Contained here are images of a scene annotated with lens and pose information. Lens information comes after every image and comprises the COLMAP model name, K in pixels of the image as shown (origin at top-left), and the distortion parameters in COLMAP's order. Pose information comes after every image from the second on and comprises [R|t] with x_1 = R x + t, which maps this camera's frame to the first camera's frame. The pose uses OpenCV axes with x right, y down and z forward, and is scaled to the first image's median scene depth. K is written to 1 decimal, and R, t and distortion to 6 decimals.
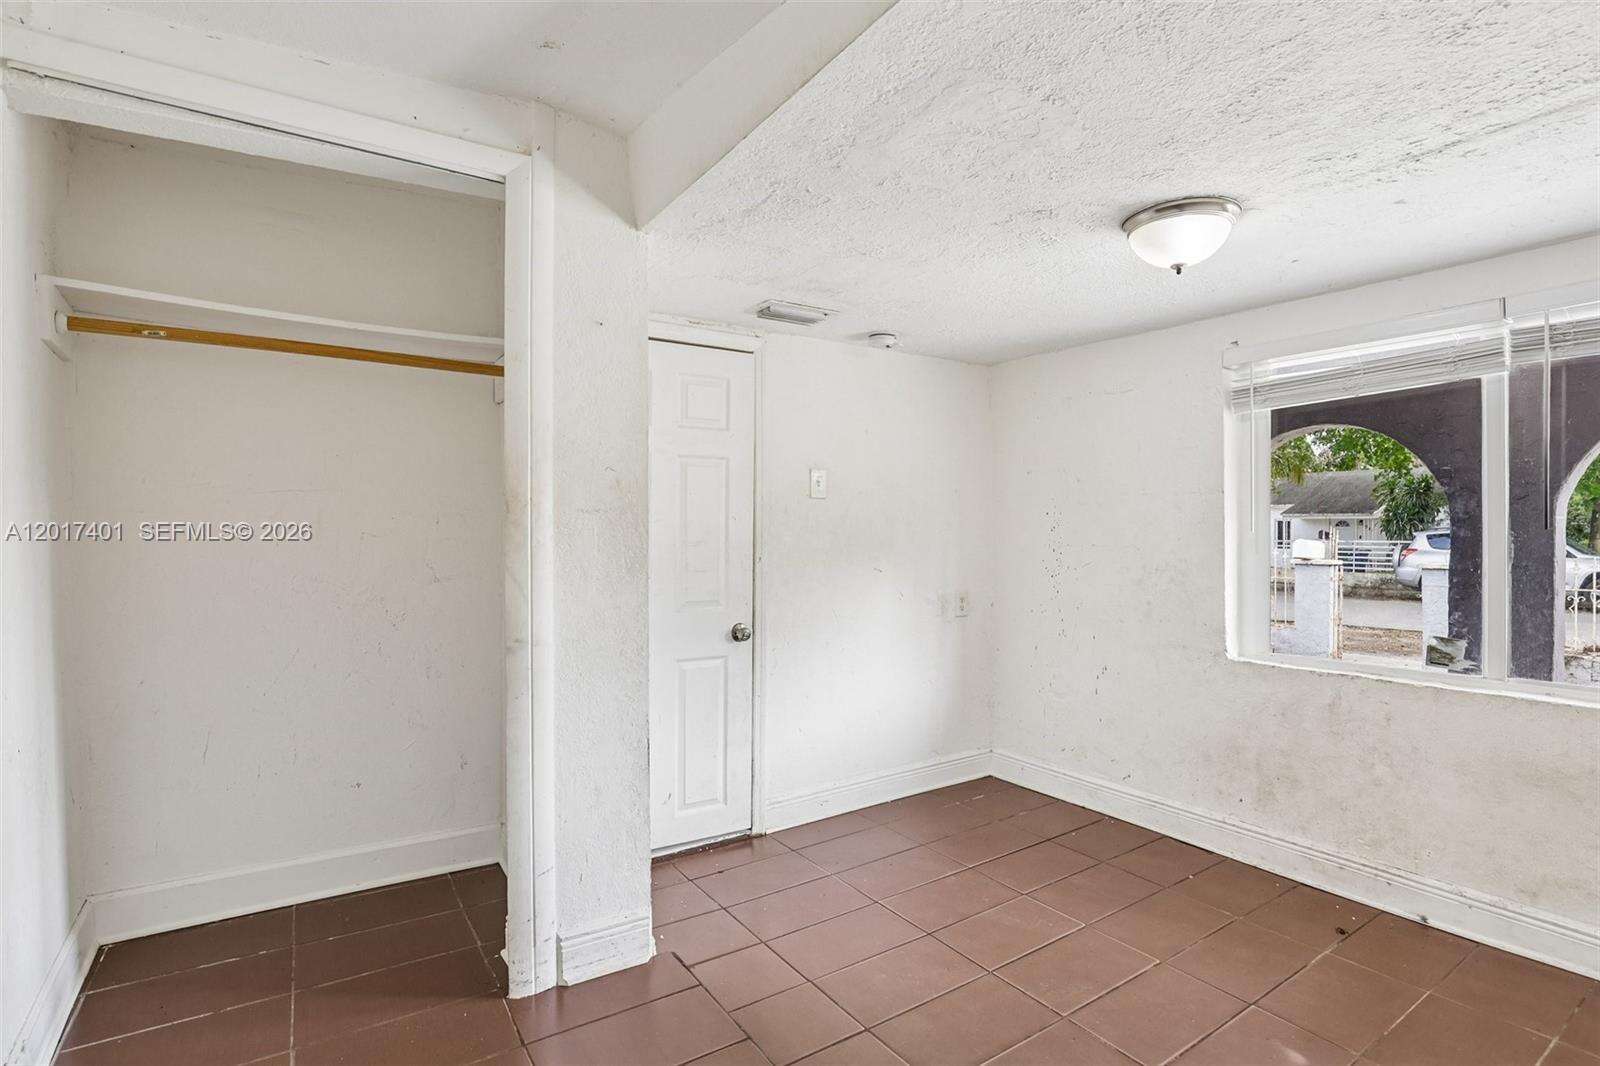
lens RADIAL K [[752.2, 0, 800.0], [0, 752.2, 533.0], [0, 0, 1]] dist [-0.061328, 0.000314]
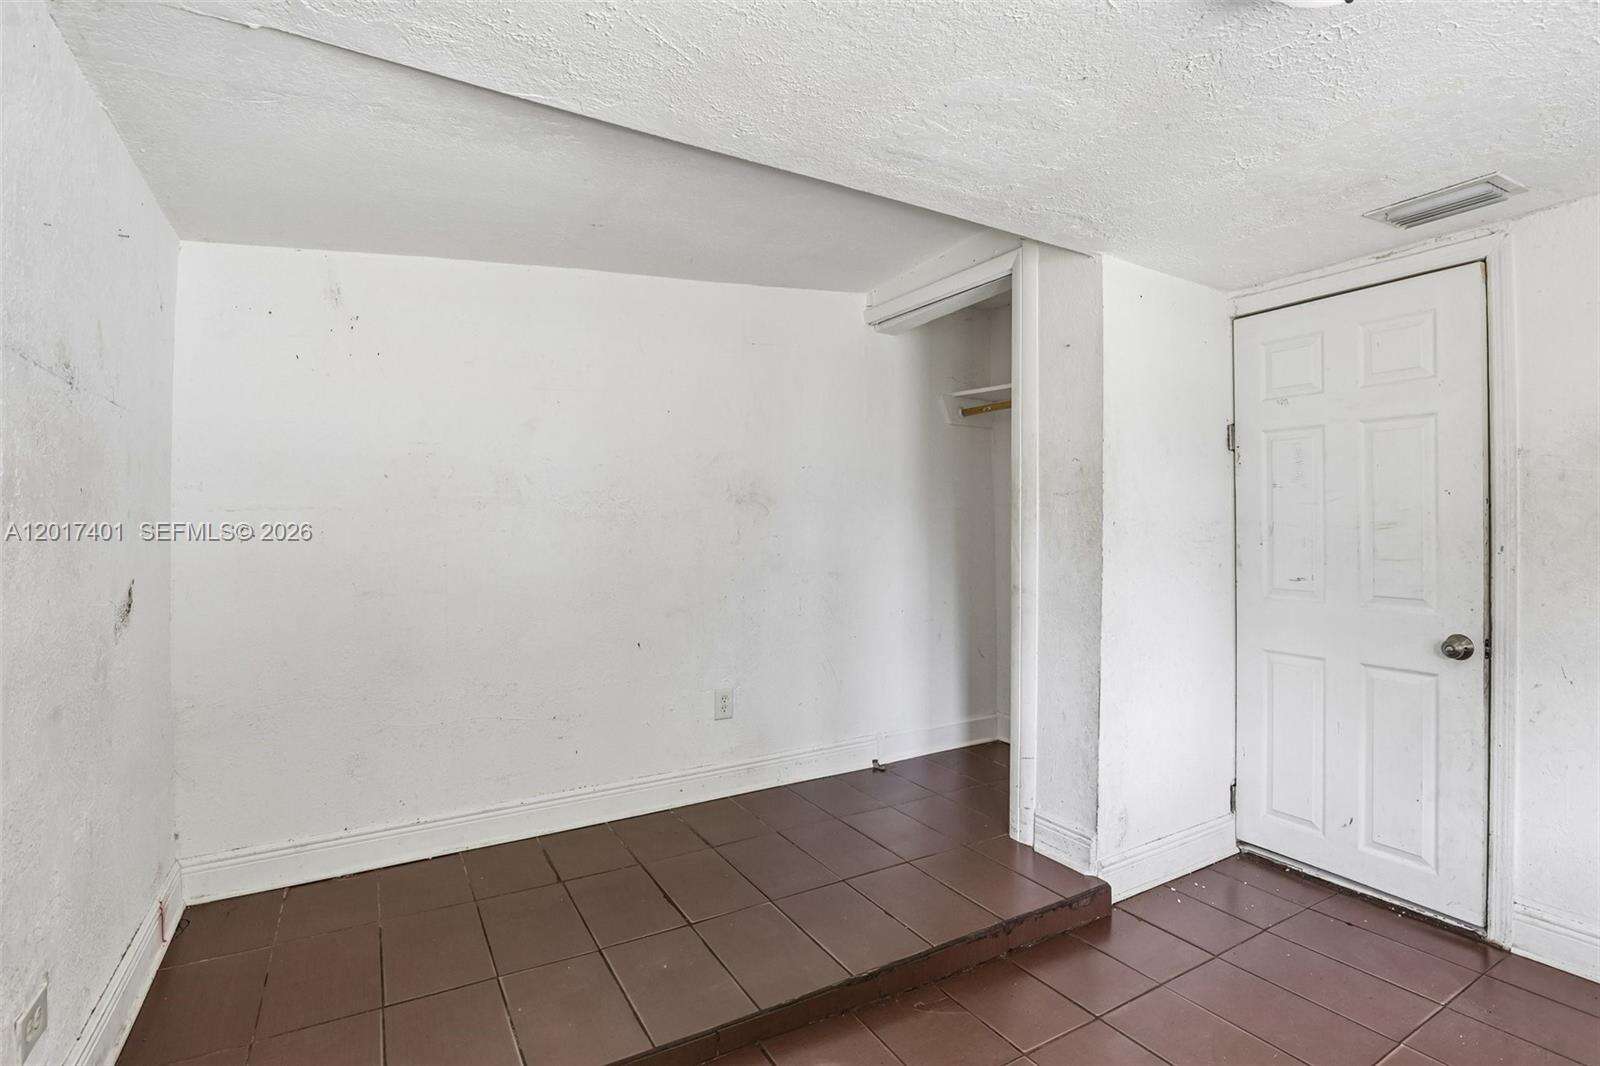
lens RADIAL K [[752.2, 0, 800.0], [0, 752.2, 533.0], [0, 0, 1]] dist [-0.061328, 0.000314]
pose [[-0.063619, 0.000952, -0.997974, 0.668796], [-0.004100, 0.999991, 0.001215, 0.022946], [0.997966, 0.004168, -0.063614, 0.409868]]
